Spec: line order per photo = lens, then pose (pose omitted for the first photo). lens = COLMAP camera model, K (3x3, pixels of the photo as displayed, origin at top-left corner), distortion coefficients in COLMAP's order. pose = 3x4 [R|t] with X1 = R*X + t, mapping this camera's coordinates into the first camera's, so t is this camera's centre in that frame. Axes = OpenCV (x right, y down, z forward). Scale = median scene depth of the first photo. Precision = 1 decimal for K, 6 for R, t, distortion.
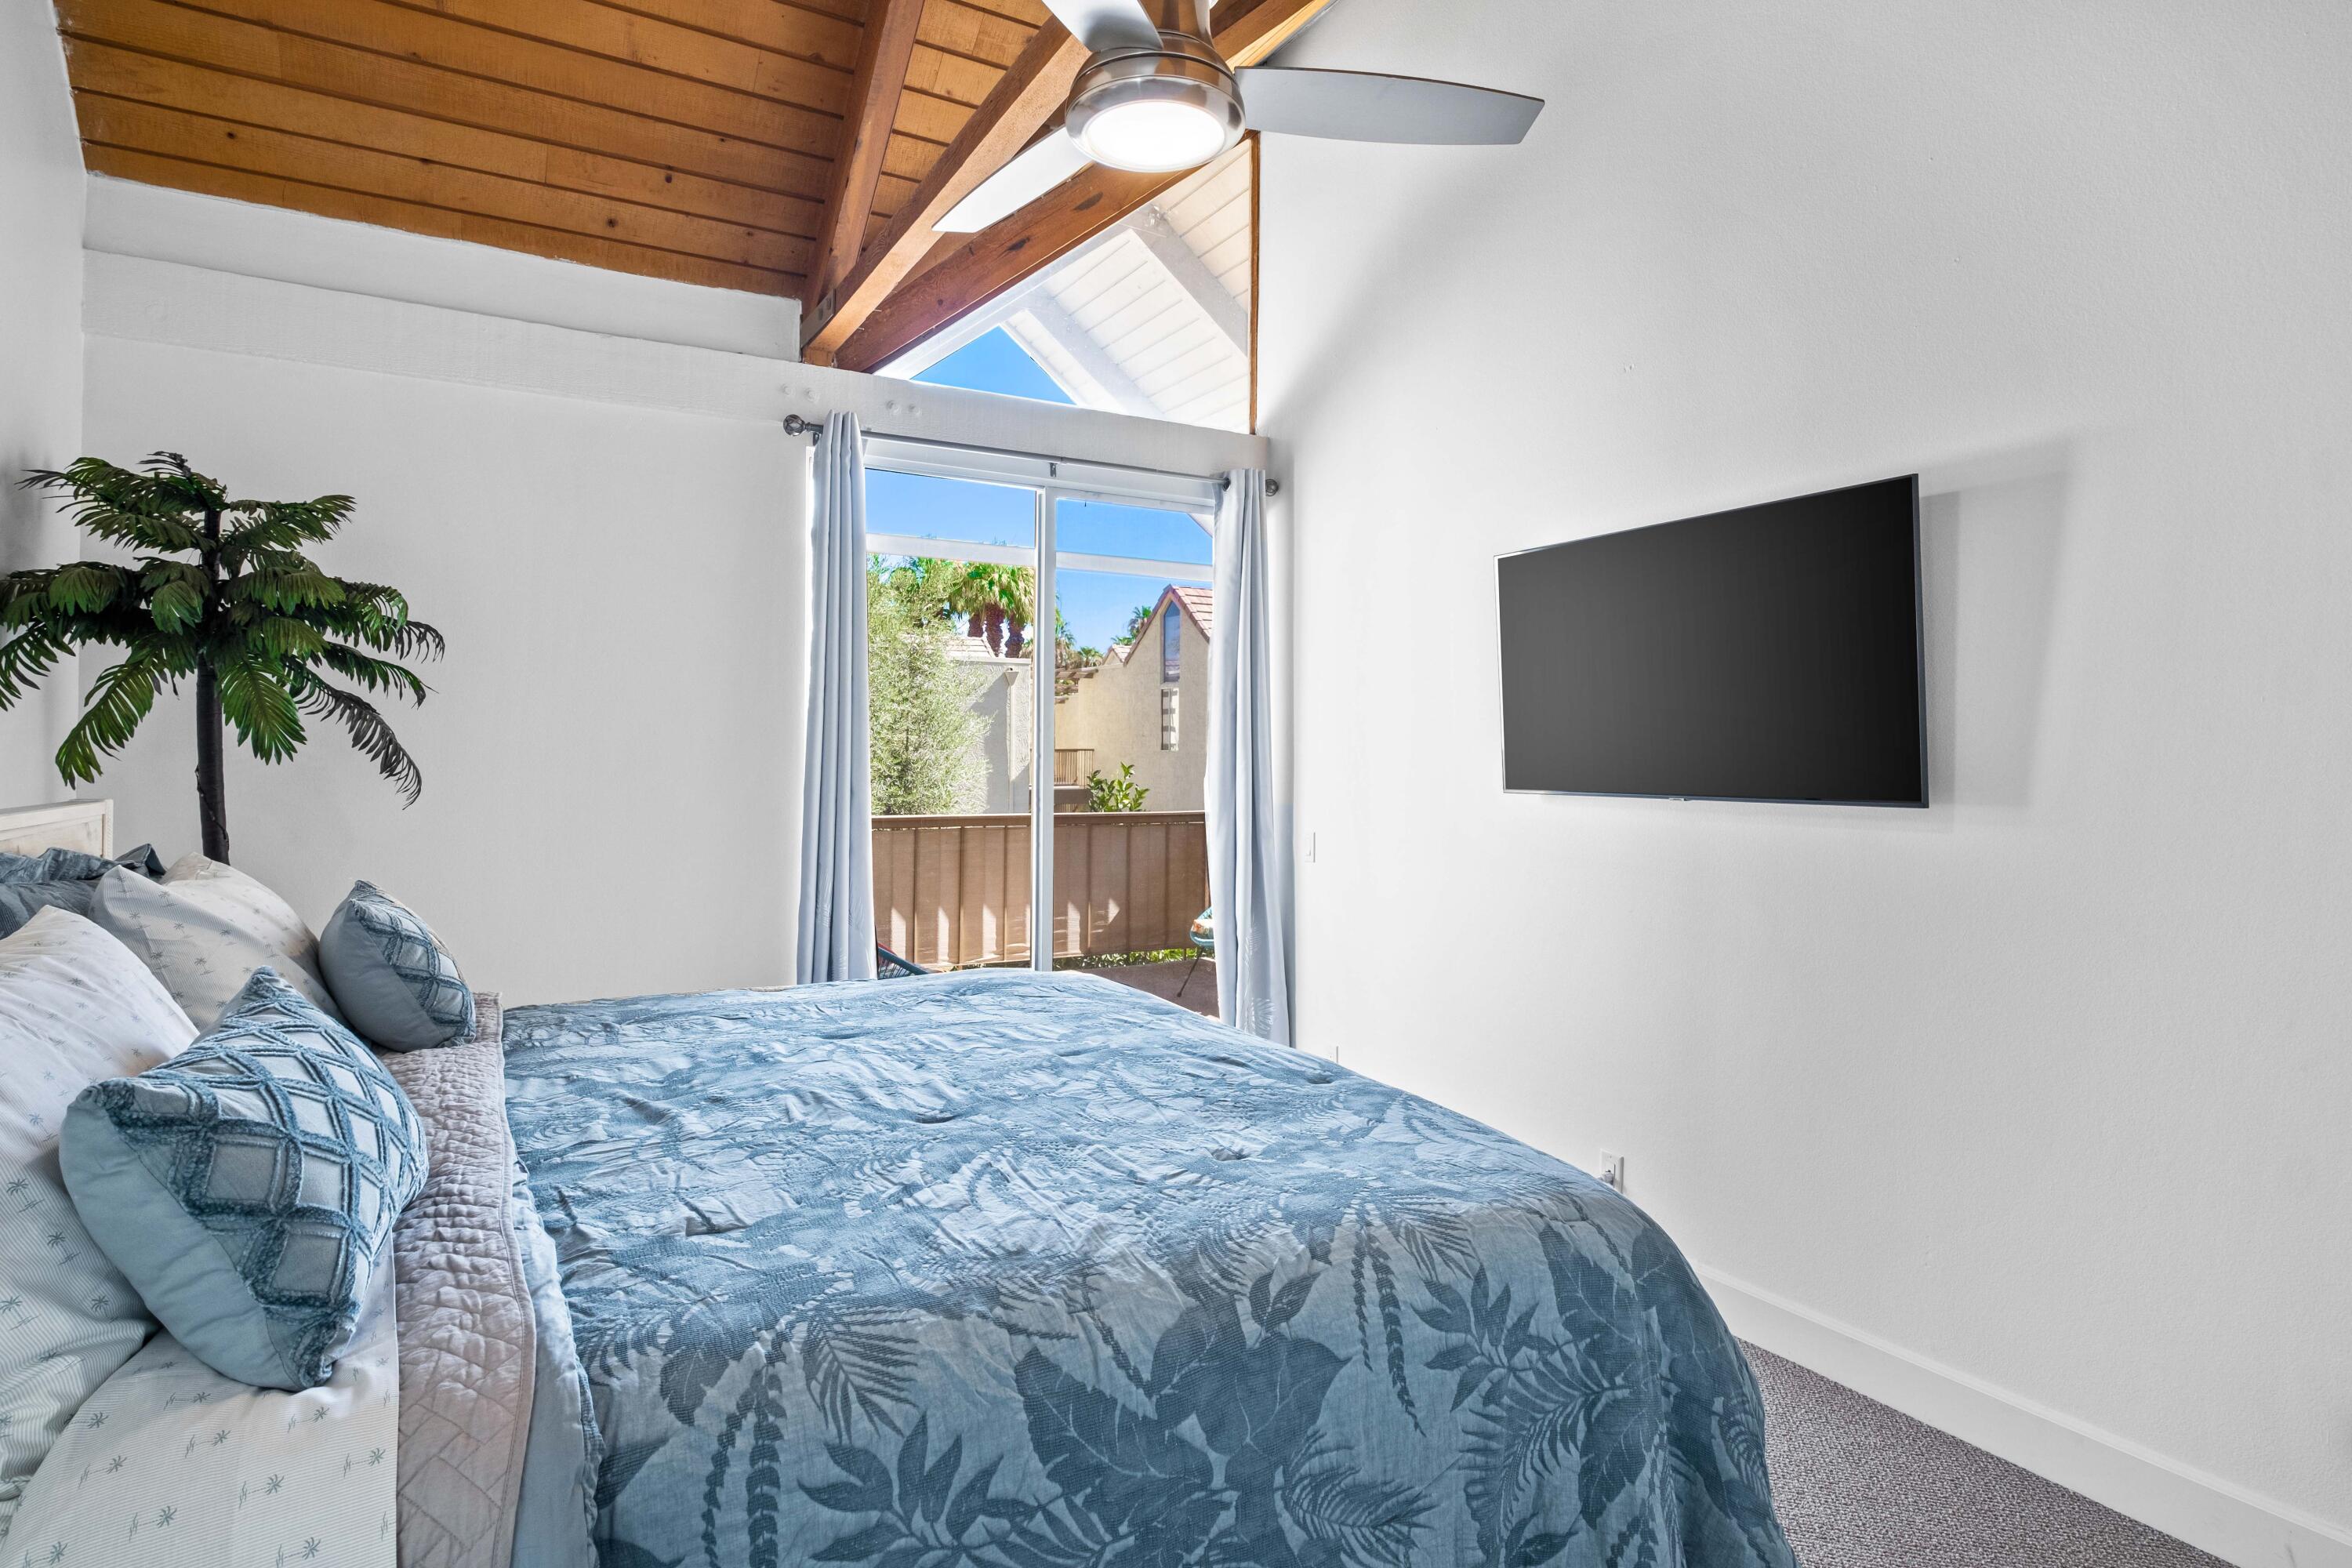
lens RADIAL K [[1289.2, 0, 1176.8], [0, 1289.2, 774.5], [0, 0, 1]] dist [0.000459, 0.000176]
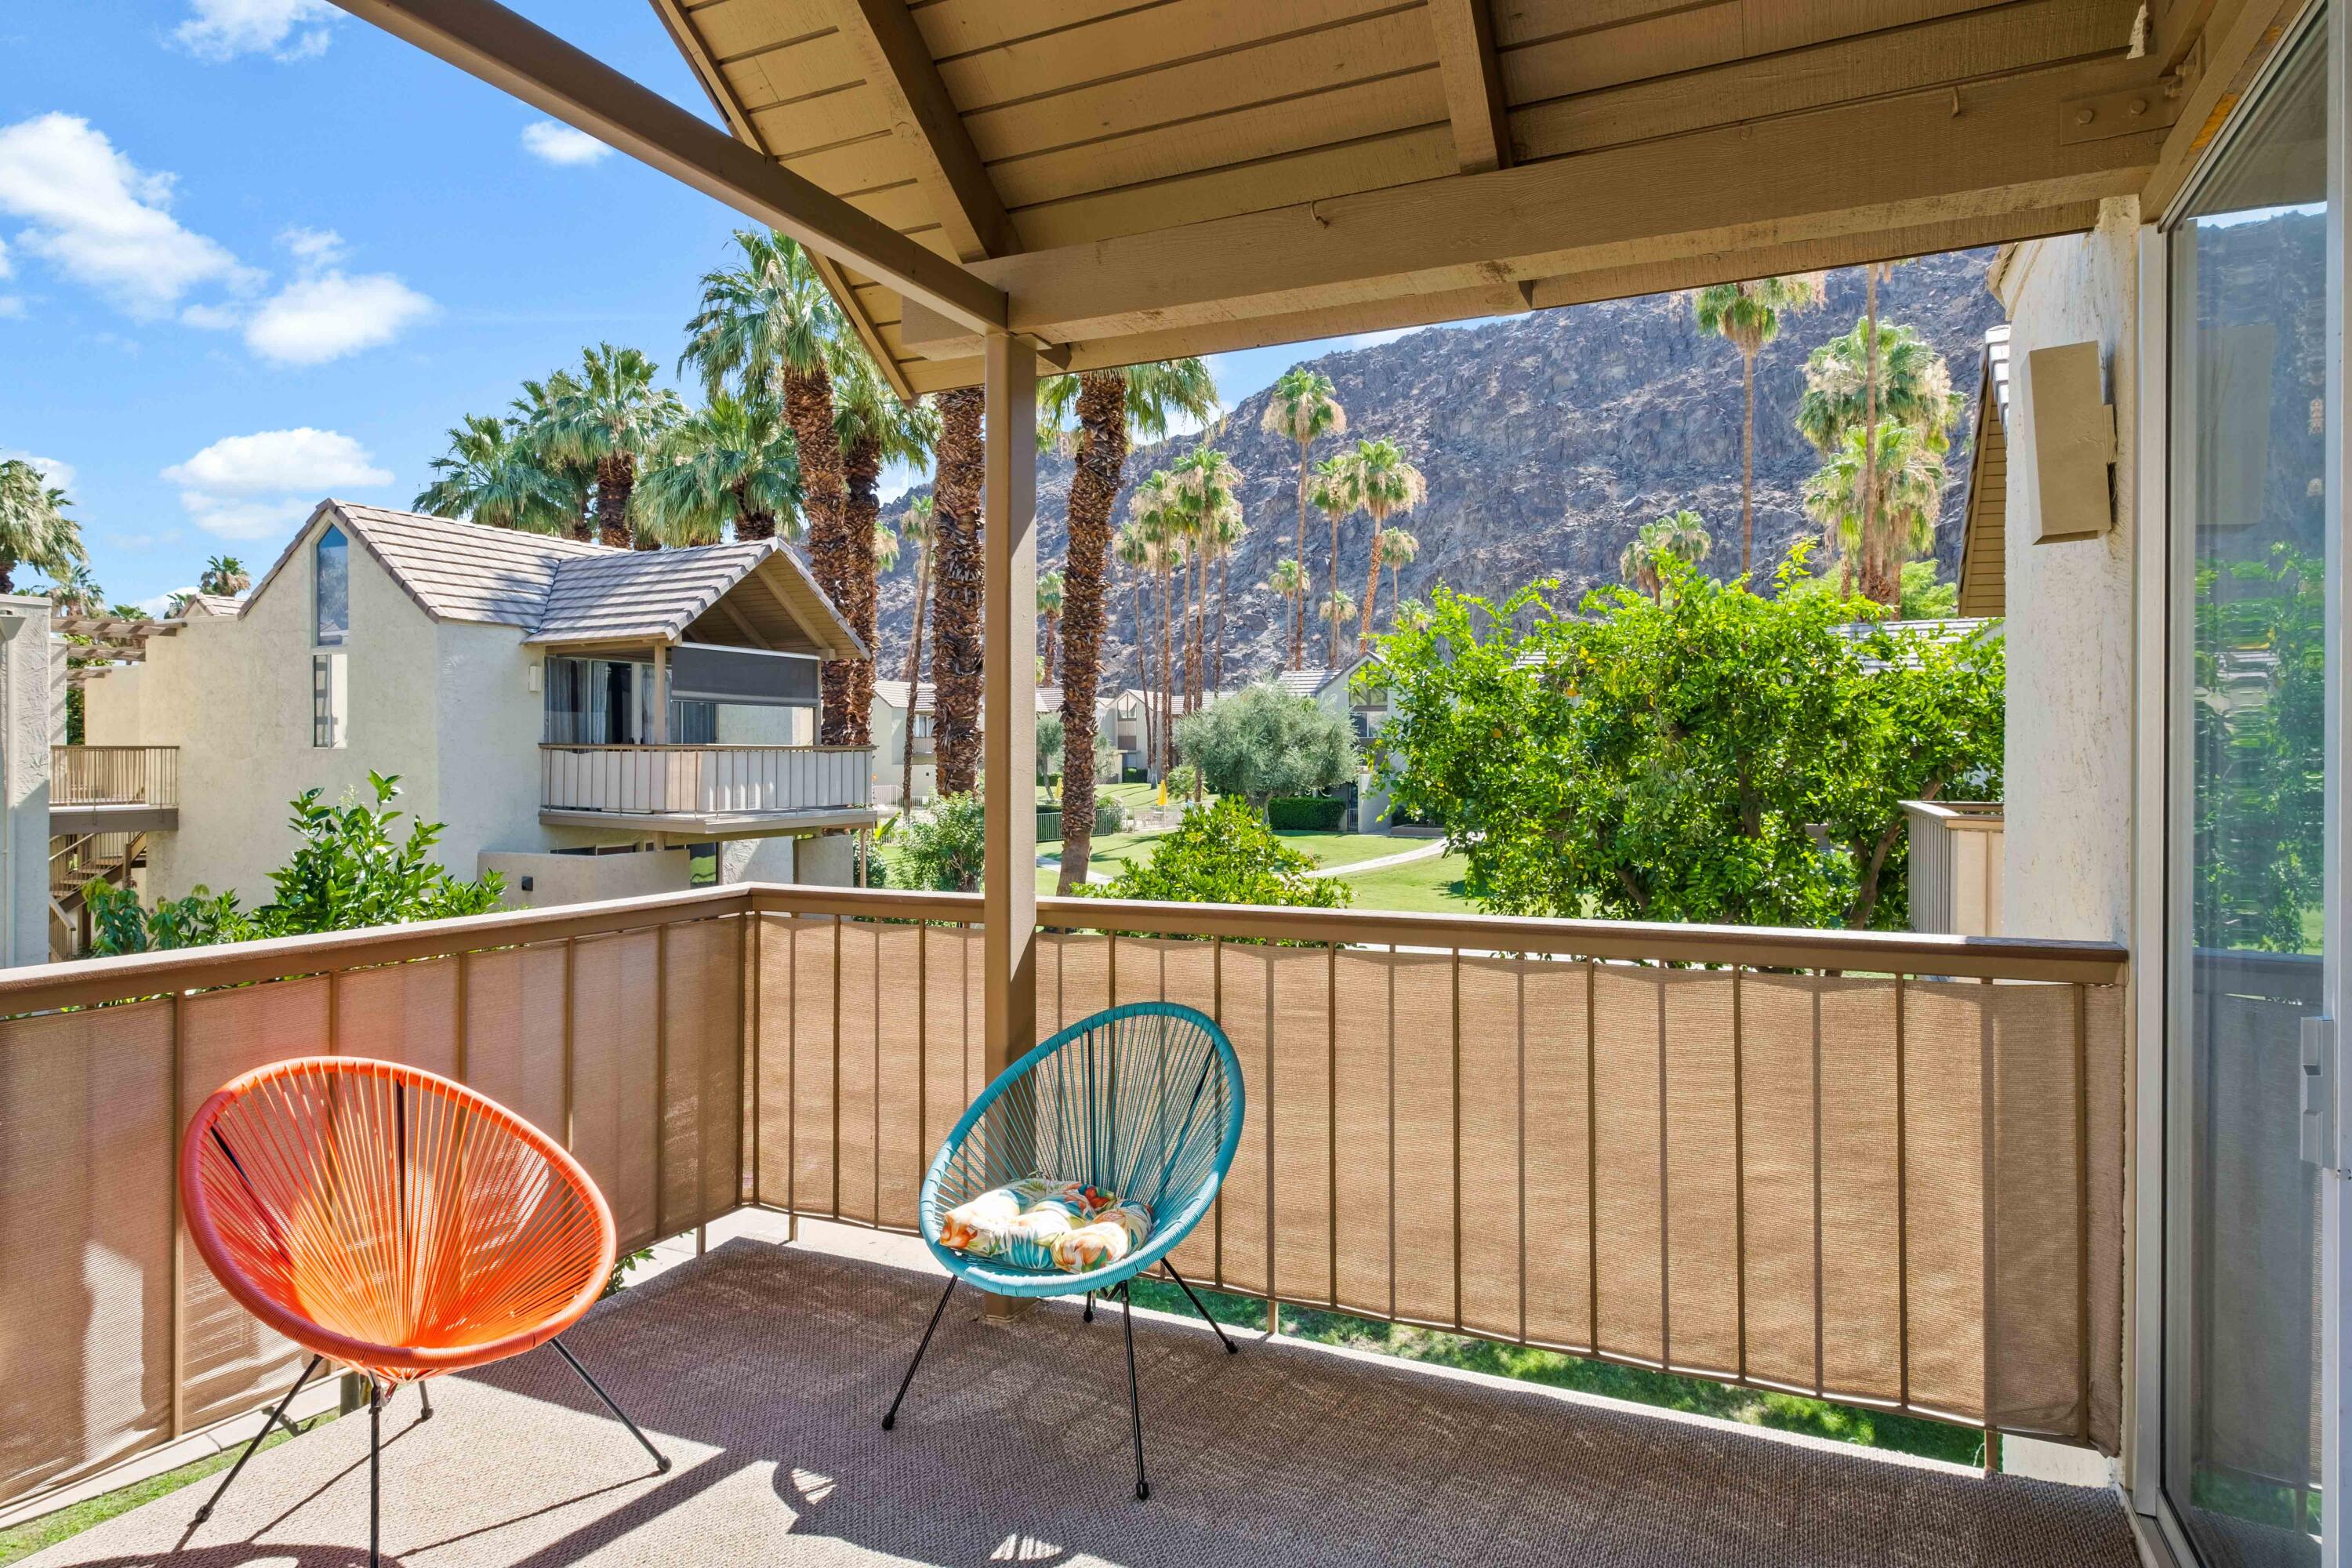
lens RADIAL K [[1289.2, 0, 1182.9], [0, 1289.2, 771.3], [0, 0, 1]] dist [0.000459, 0.000176]
pose [[0.810889, -0.012578, 0.585065, -0.039439], [0.012846, 0.999911, 0.003692, -0.003307], [-0.585059, 0.004522, 0.810978, 0.201219]]
